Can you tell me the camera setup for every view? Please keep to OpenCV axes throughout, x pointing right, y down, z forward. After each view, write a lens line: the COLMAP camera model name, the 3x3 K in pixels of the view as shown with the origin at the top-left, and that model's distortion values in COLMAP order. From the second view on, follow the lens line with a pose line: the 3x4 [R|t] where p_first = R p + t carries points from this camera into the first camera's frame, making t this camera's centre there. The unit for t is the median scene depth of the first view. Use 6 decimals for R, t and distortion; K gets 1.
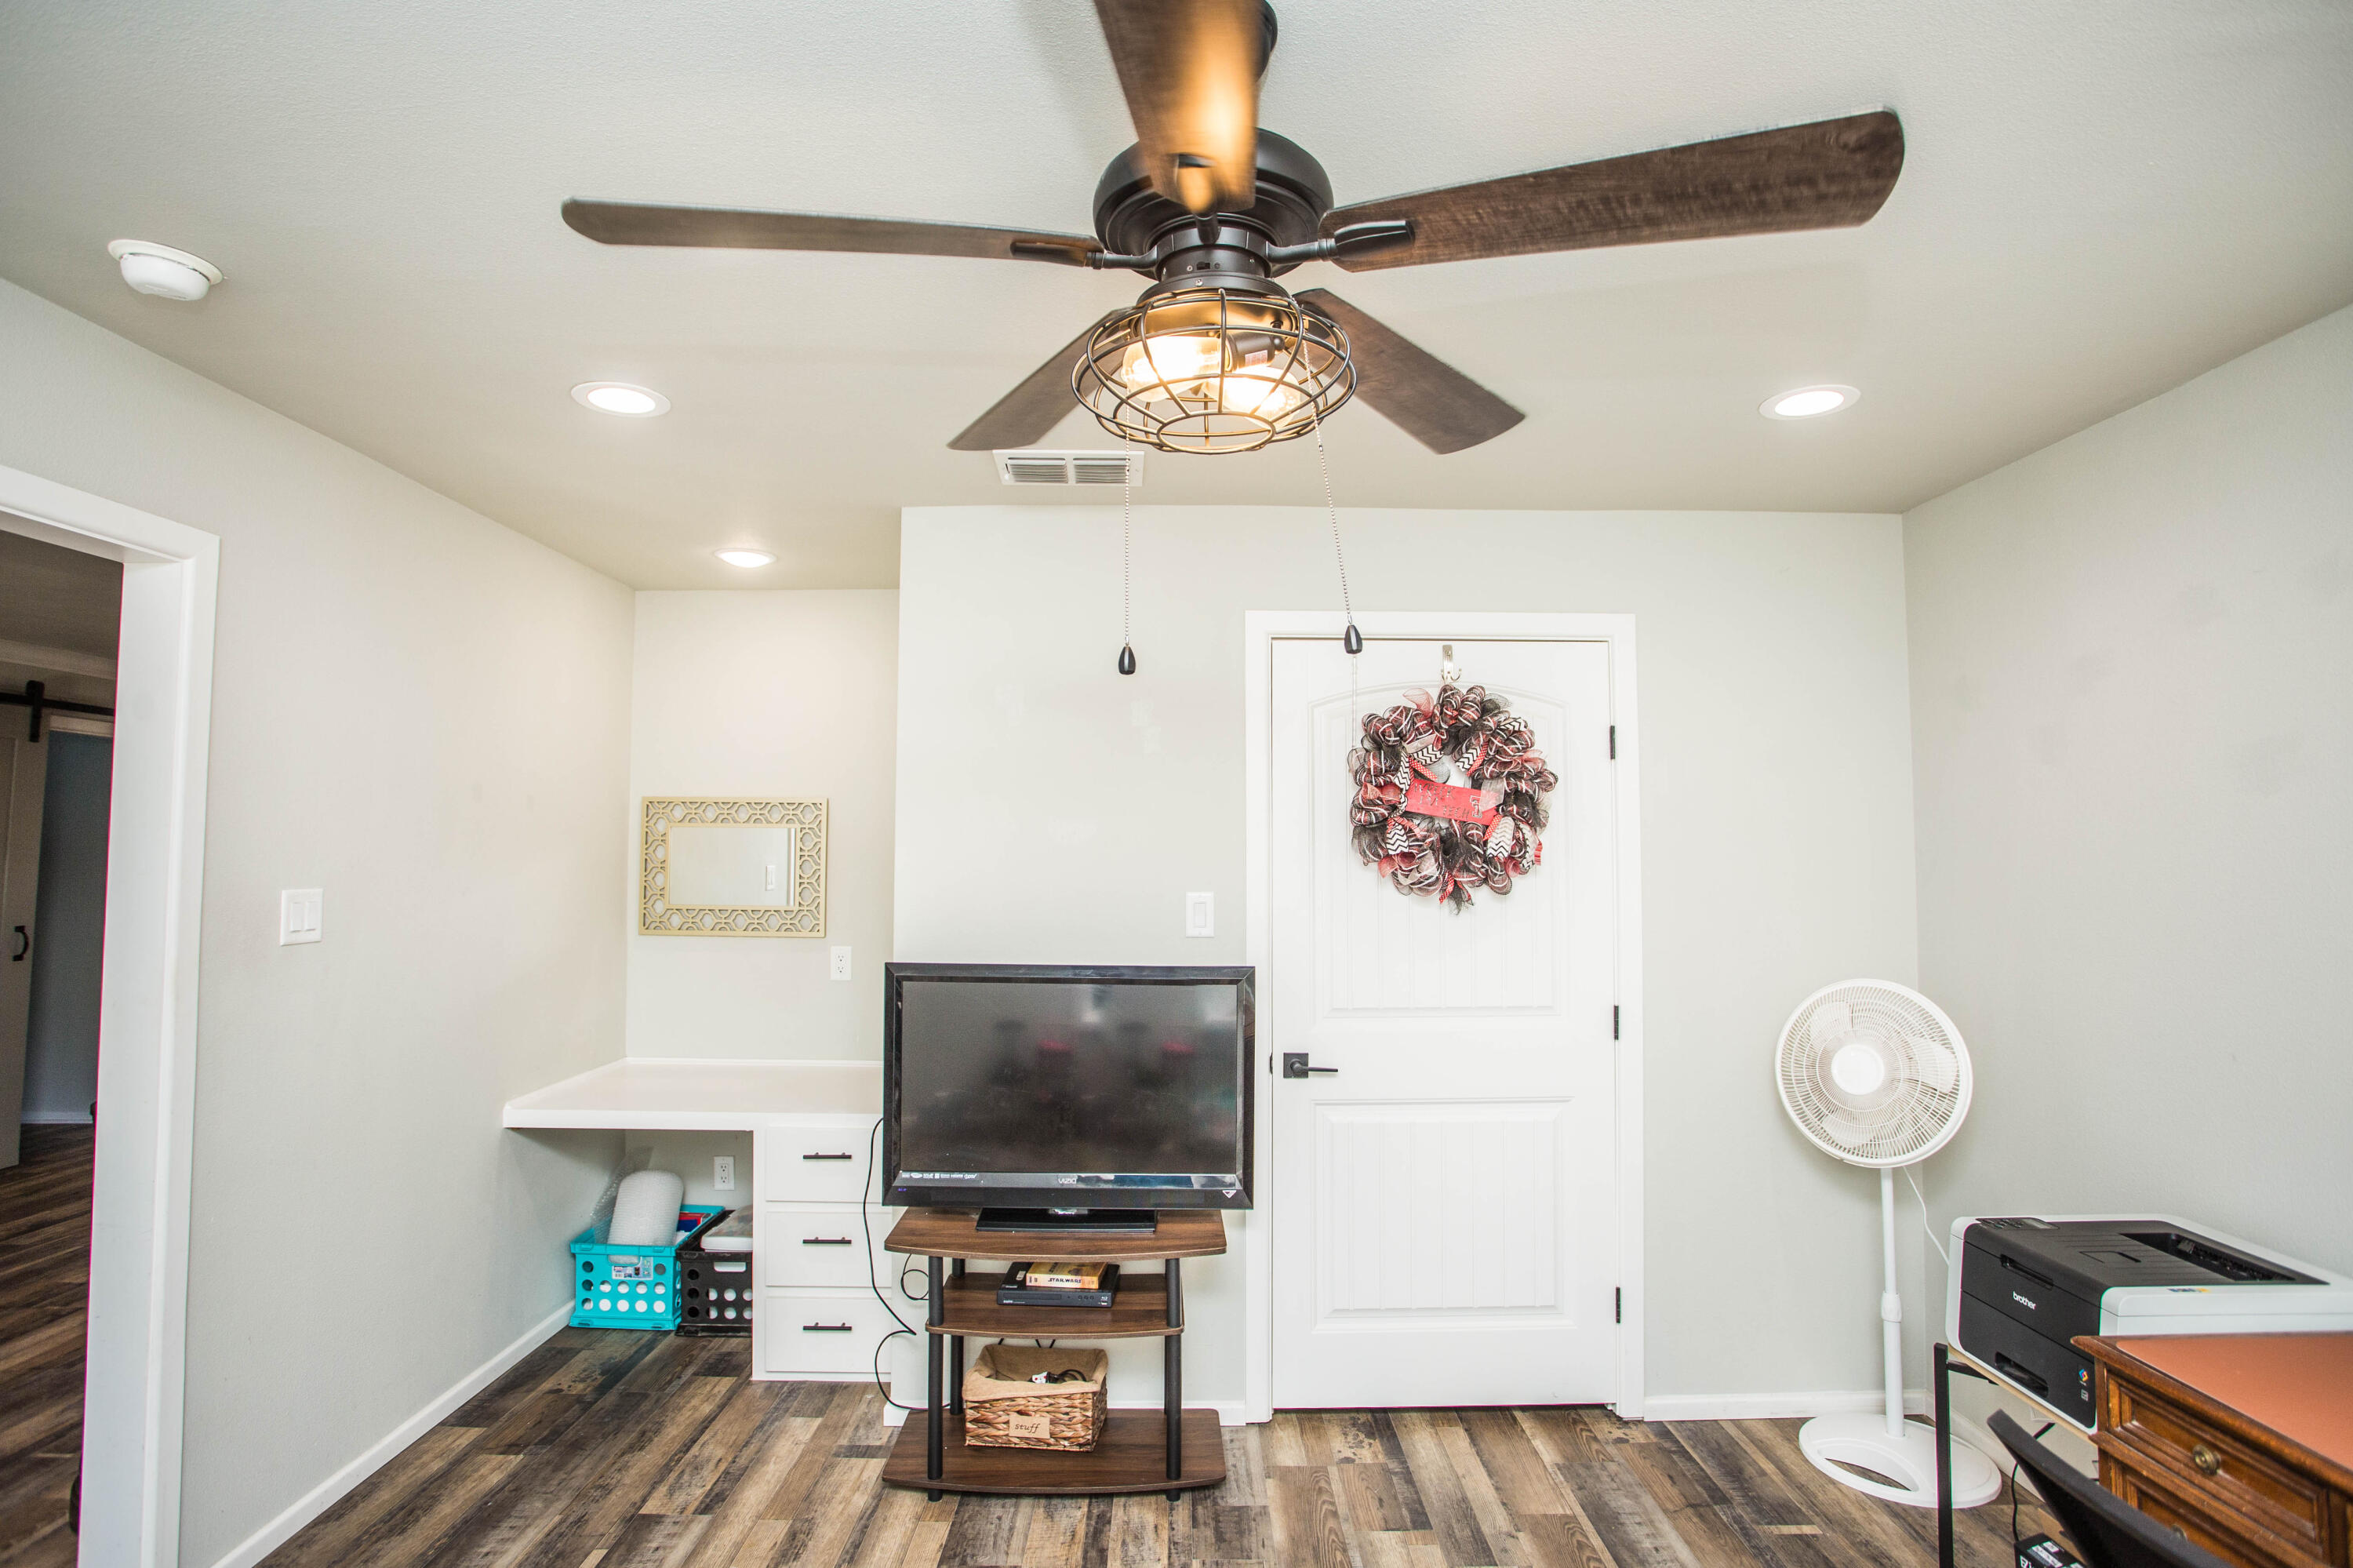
lens RADIAL K [[1143.9, 0, 1176.5], [0, 1143.9, 784.0], [0, 0, 1]] dist [-0.076044, 0.035157]
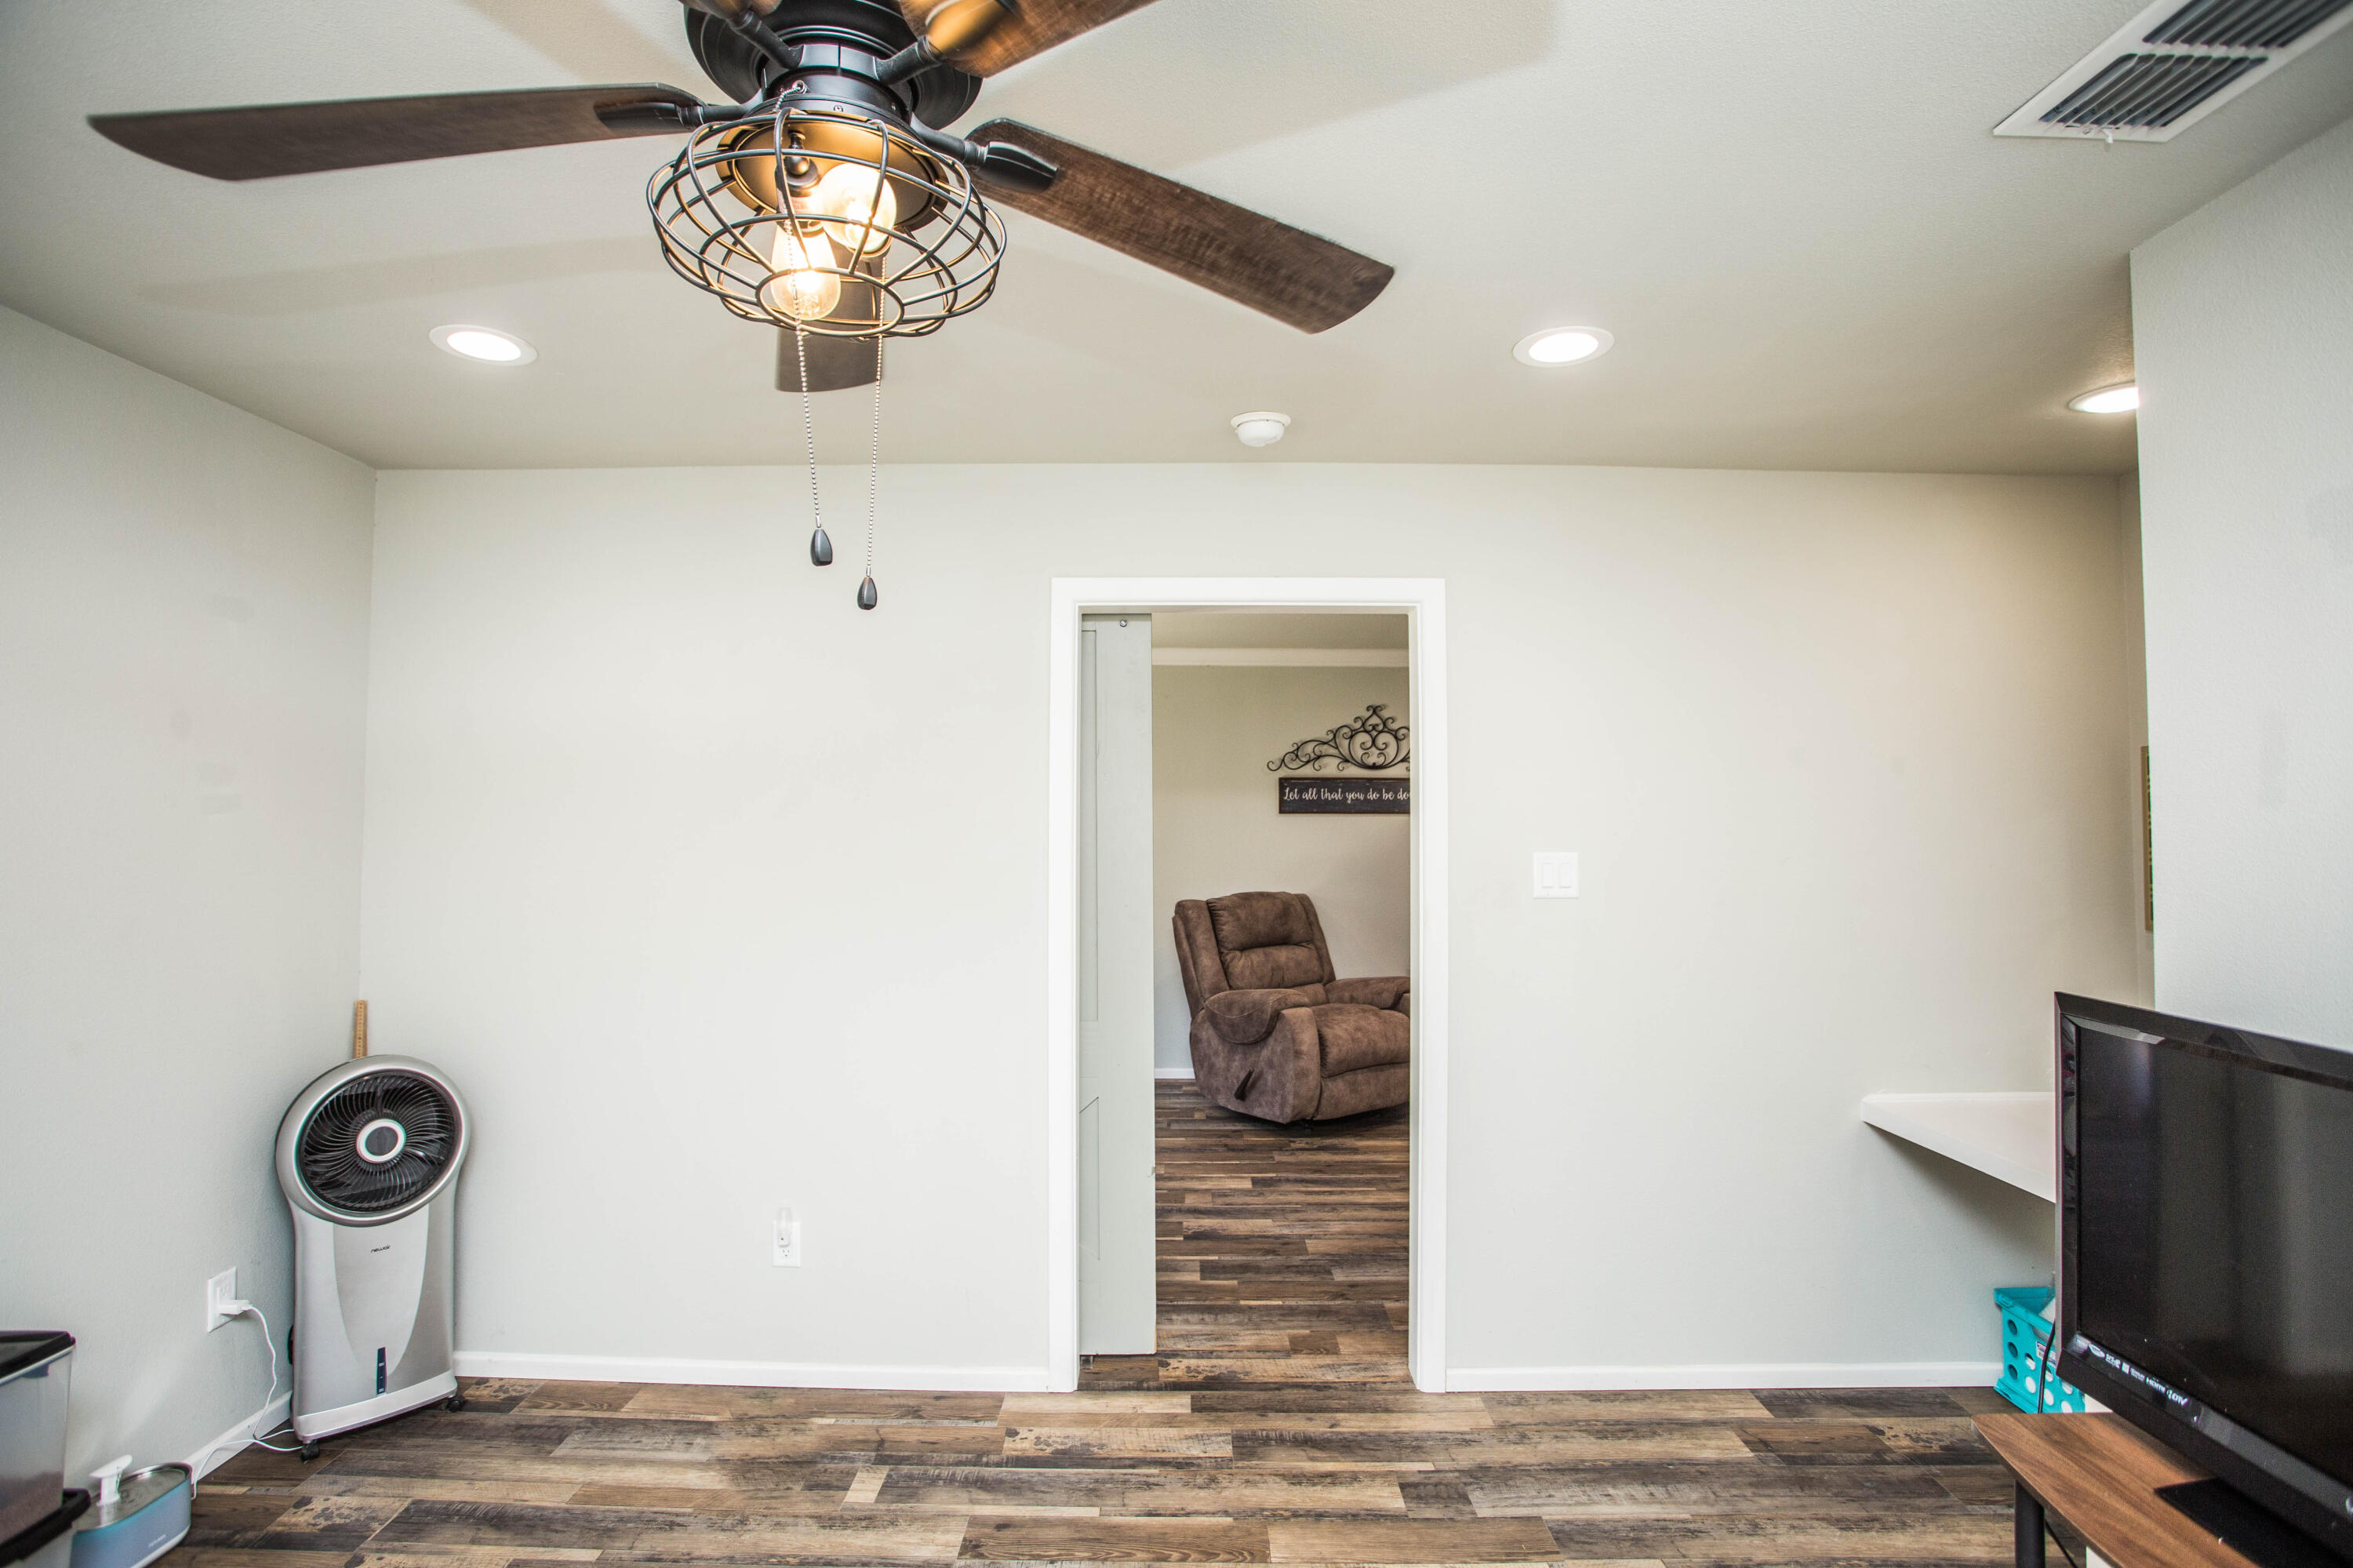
lens RADIAL K [[1143.9, 0, 1176.5], [0, 1143.9, 784.0], [0, 0, 1]] dist [-0.076044, 0.035157]
pose [[0.008528, -0.029617, -0.999525, 0.364424], [0.061209, 0.997702, -0.029041, 0.029868], [0.998089, -0.060932, 0.010321, 0.521756]]
